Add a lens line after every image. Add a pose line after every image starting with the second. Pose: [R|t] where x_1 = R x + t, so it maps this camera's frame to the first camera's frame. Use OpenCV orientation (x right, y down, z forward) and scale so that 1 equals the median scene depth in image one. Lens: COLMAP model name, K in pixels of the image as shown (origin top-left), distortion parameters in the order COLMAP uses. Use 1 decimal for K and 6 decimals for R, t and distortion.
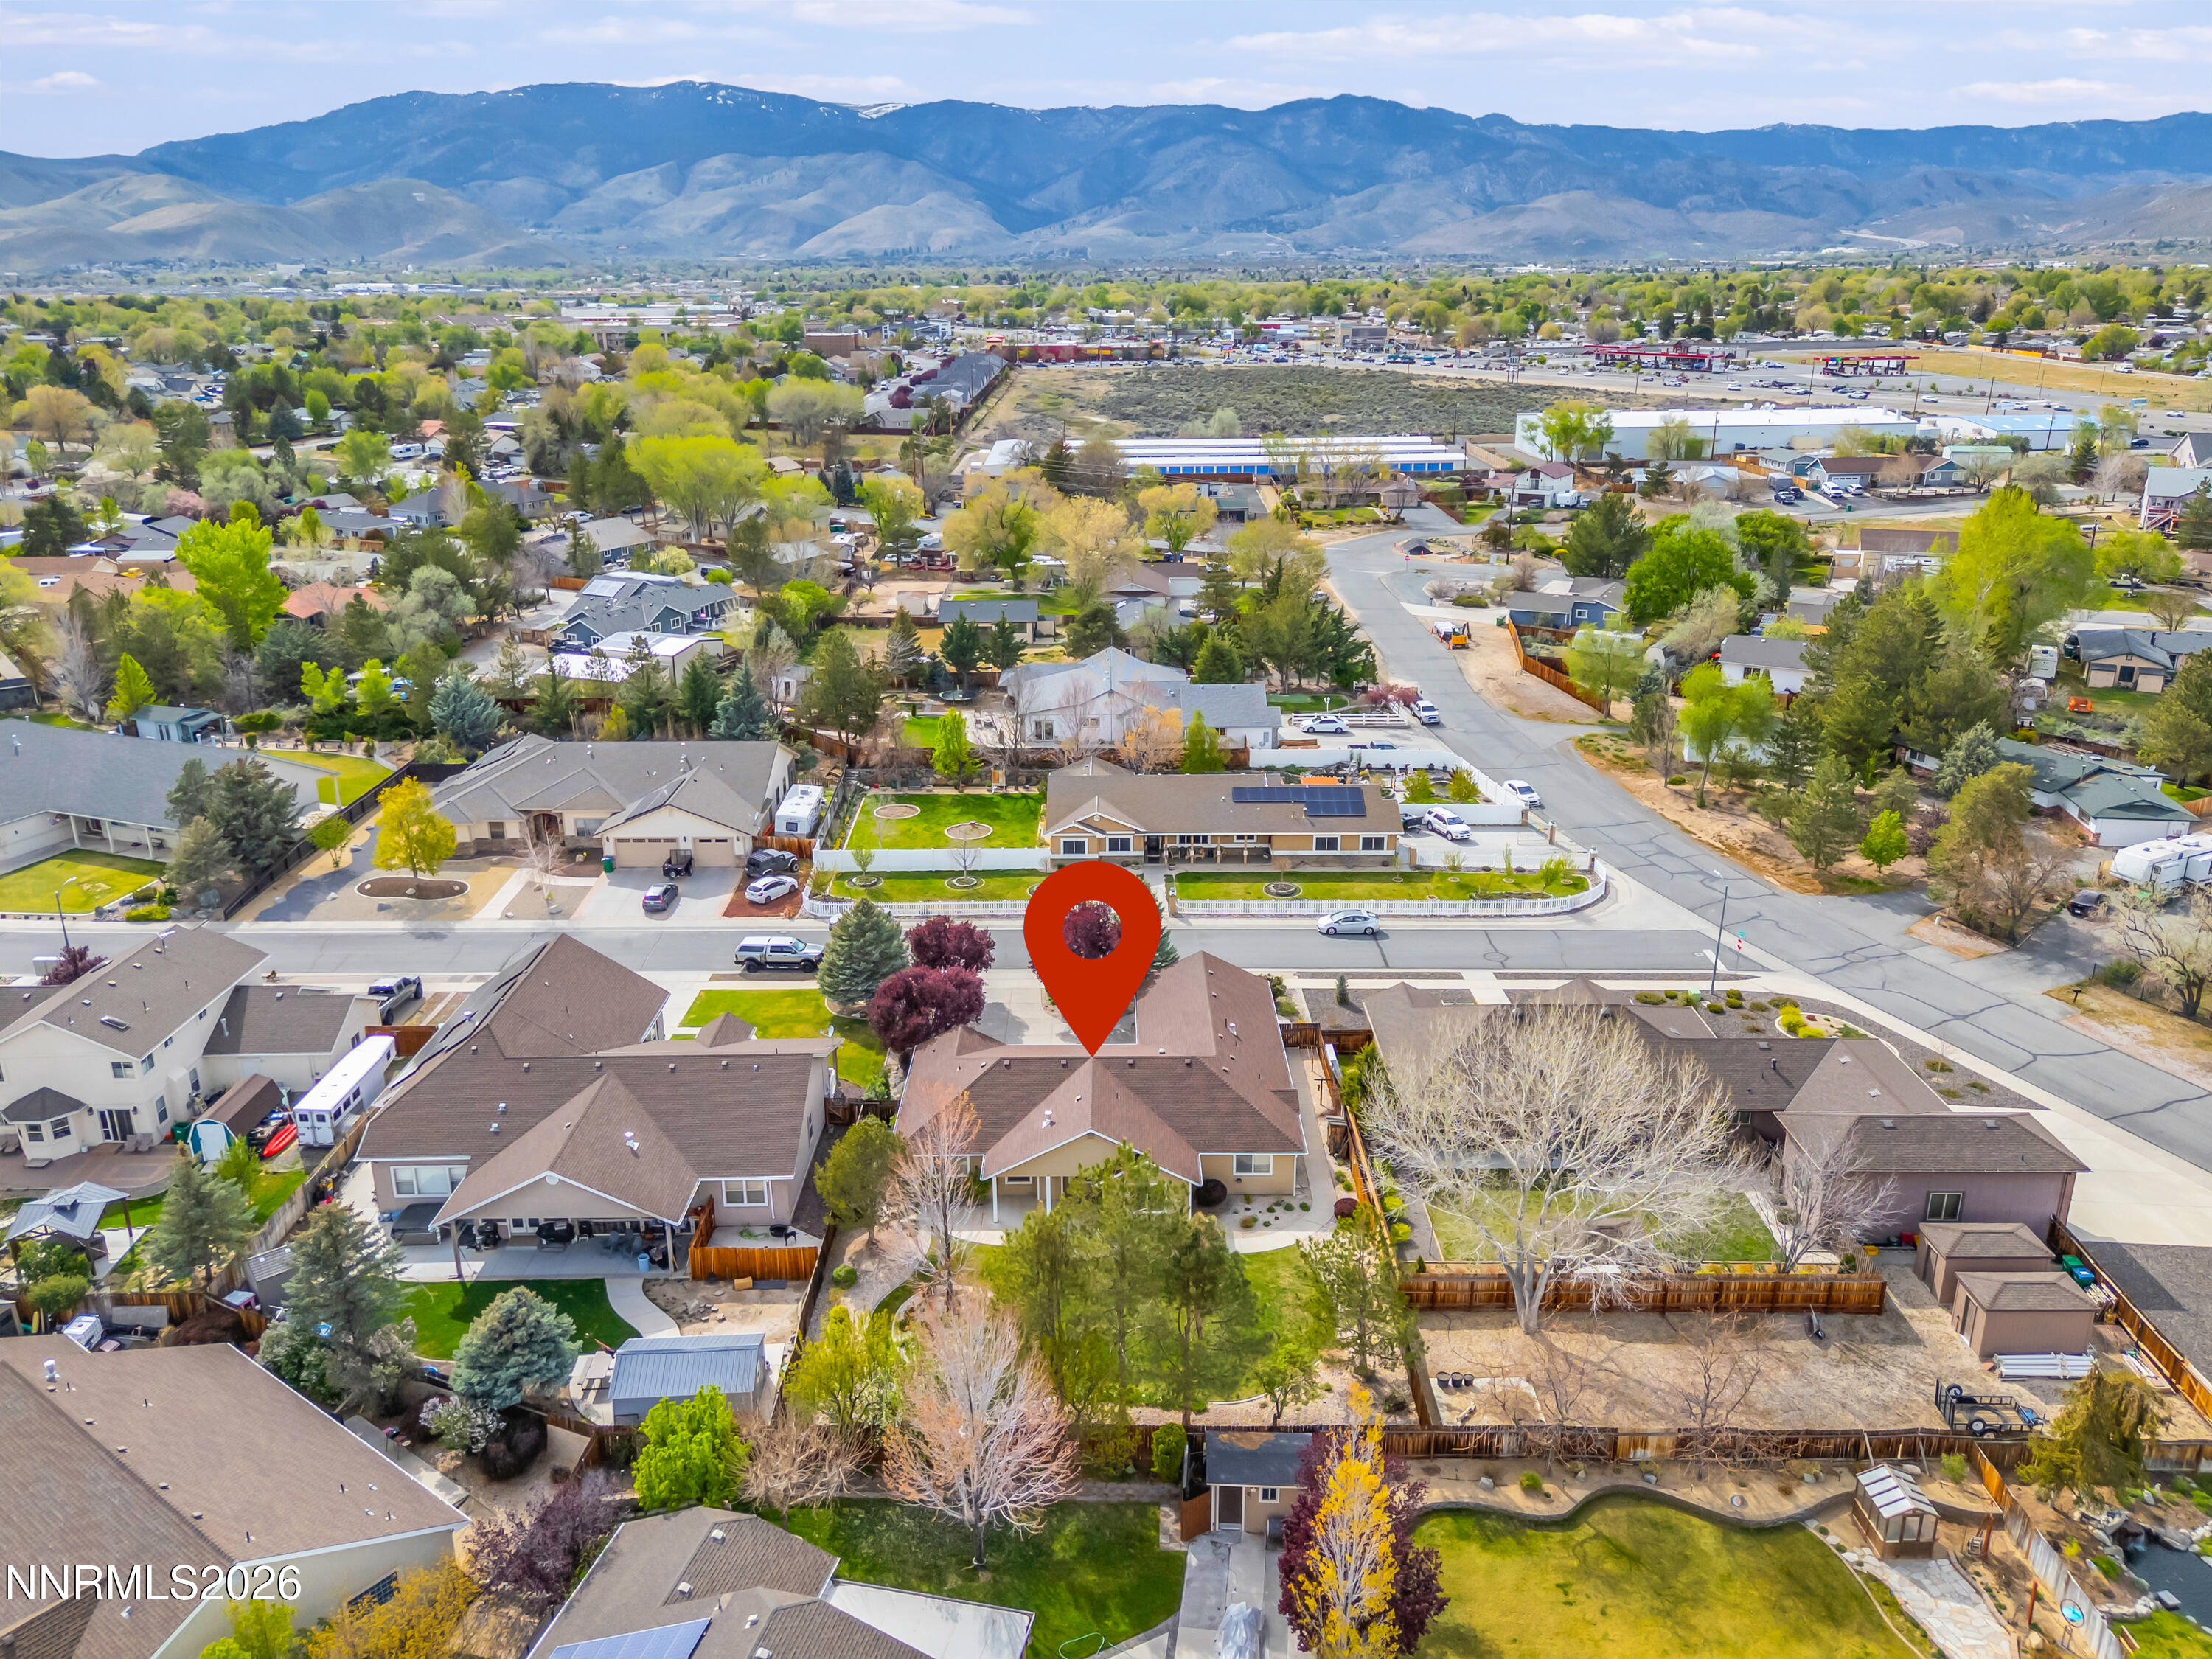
lens RADIAL K [[1632.3, 0, 1106.0], [0, 1632.3, 829.5], [0, 0, 1]] dist [0.091657, -0.093999]
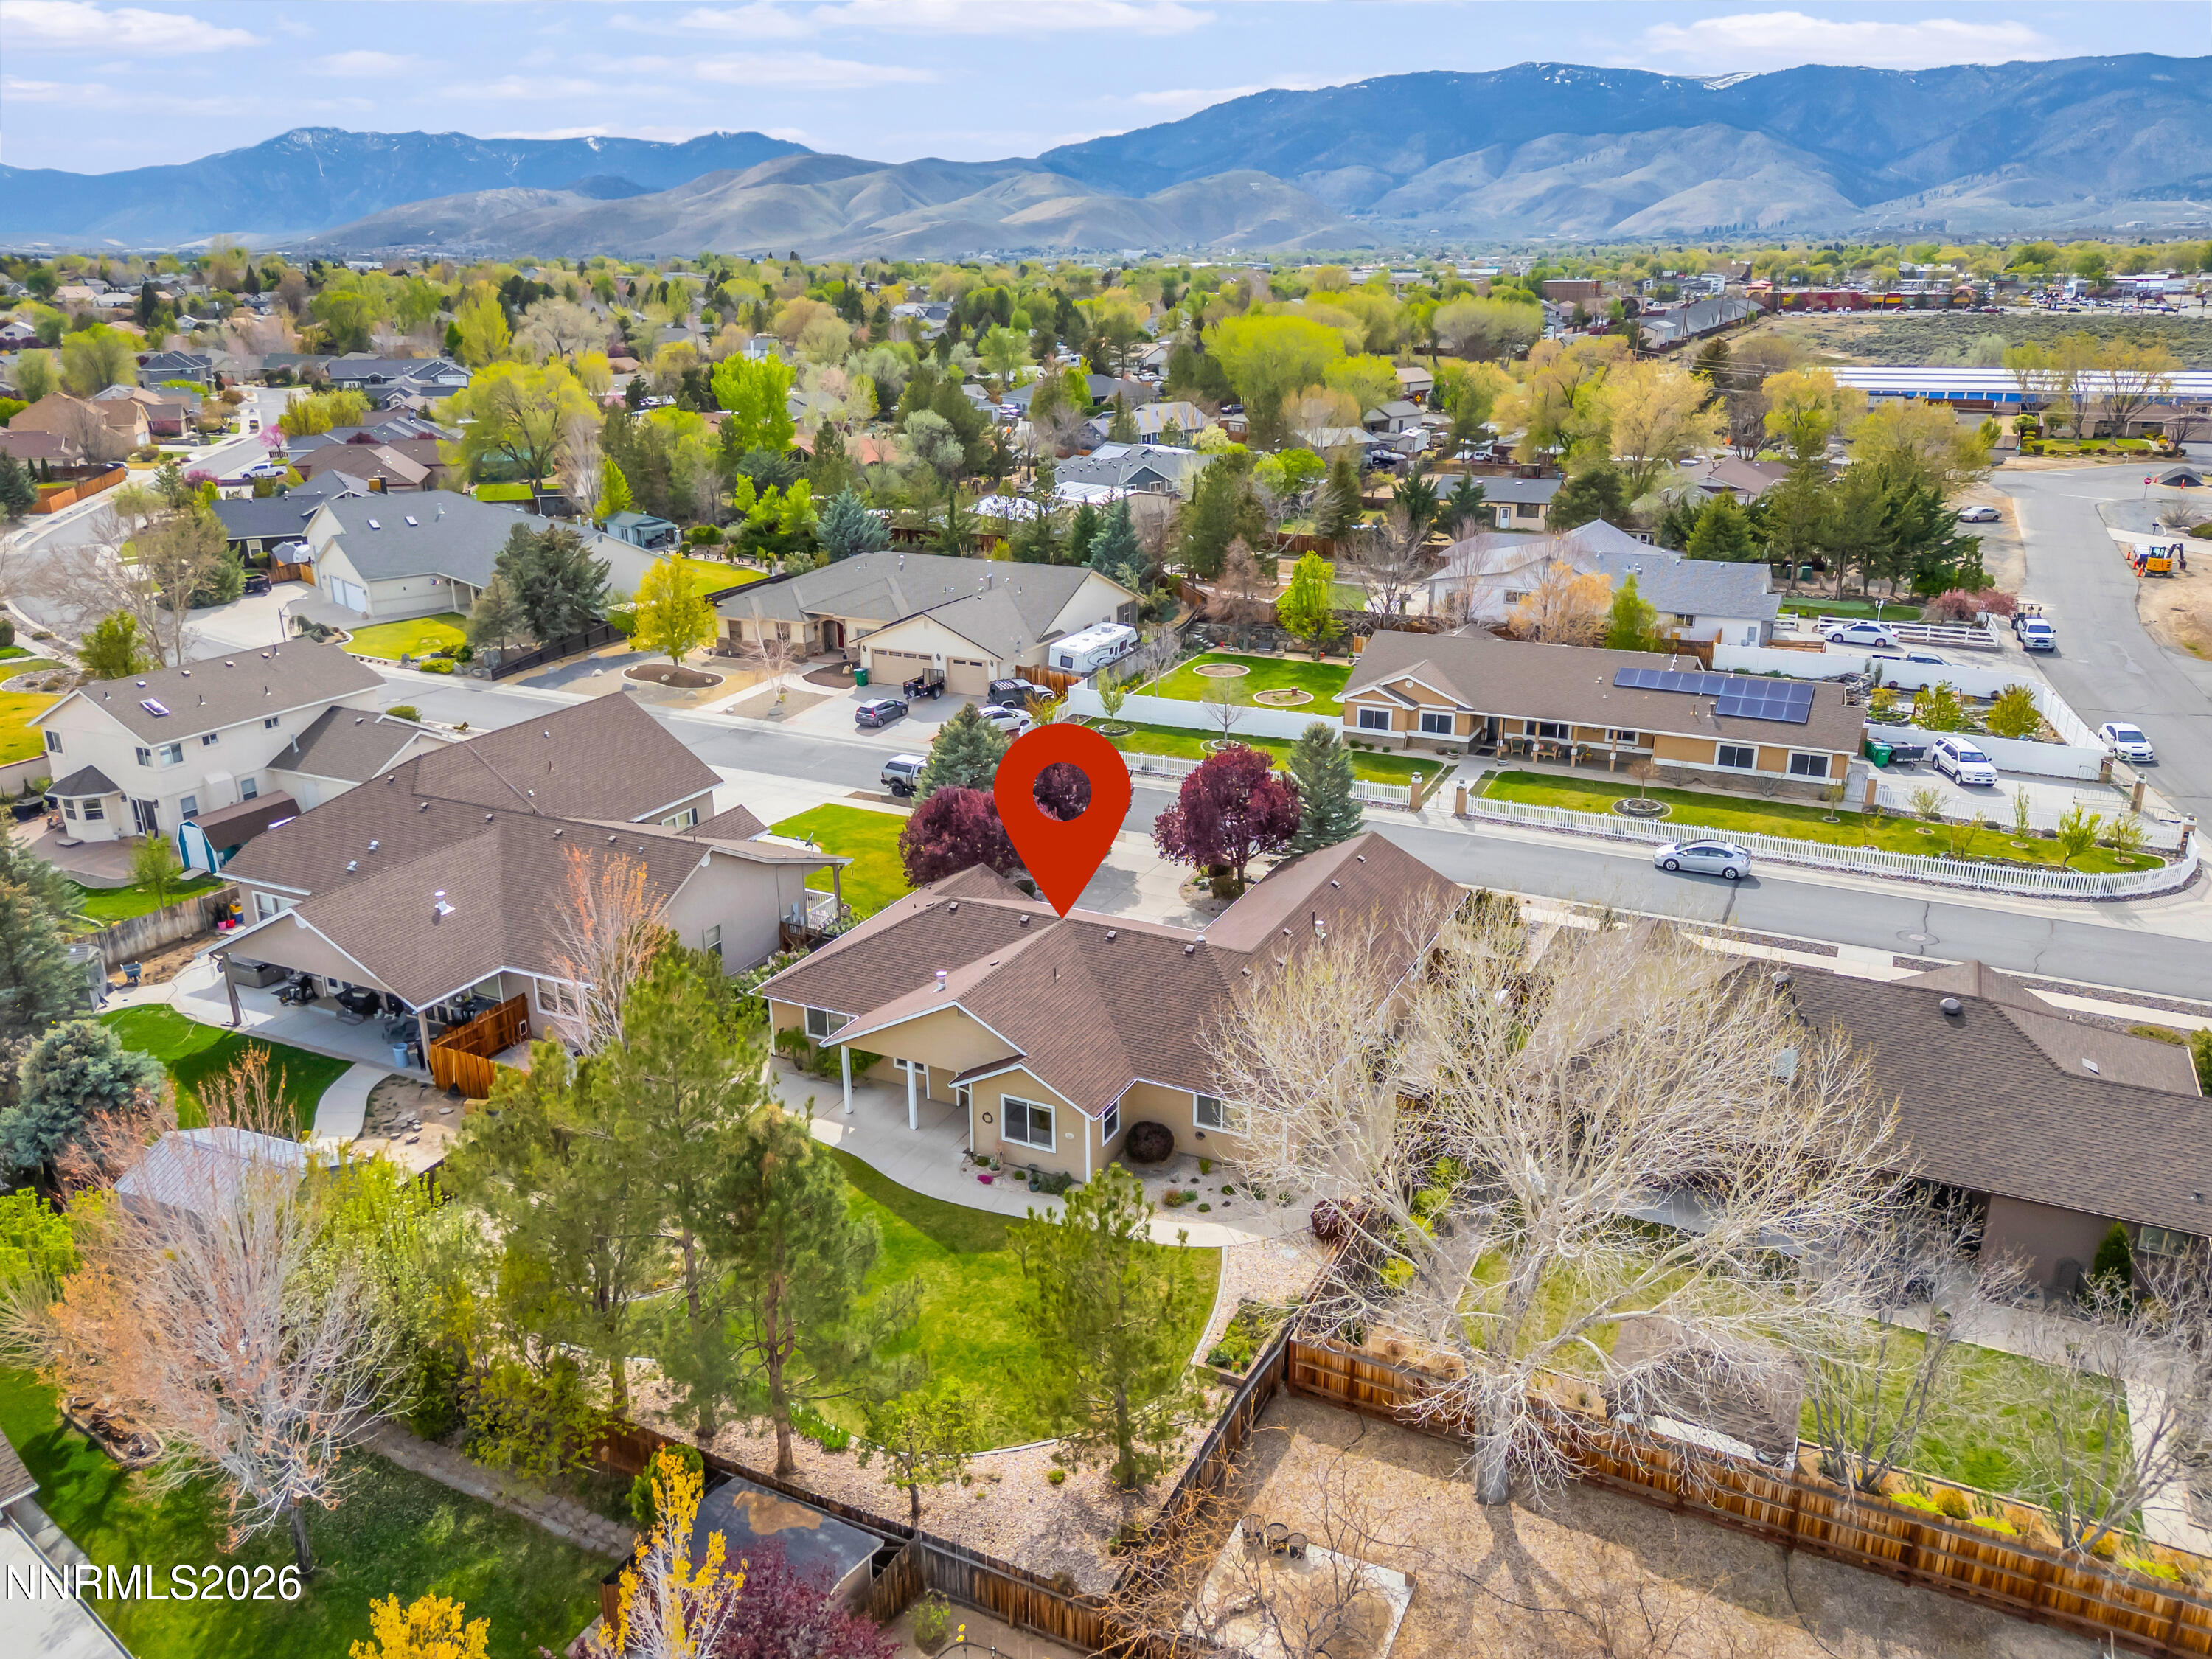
lens RADIAL K [[1632.3, 0, 1106.0], [0, 1632.3, 829.5], [0, 0, 1]] dist [0.091657, -0.093999]
pose [[0.898019, 0.144662, -0.415494, 0.190365], [-0.141204, 0.989203, 0.039221, 0.049004], [0.416682, 0.023448, 0.908750, 0.258920]]
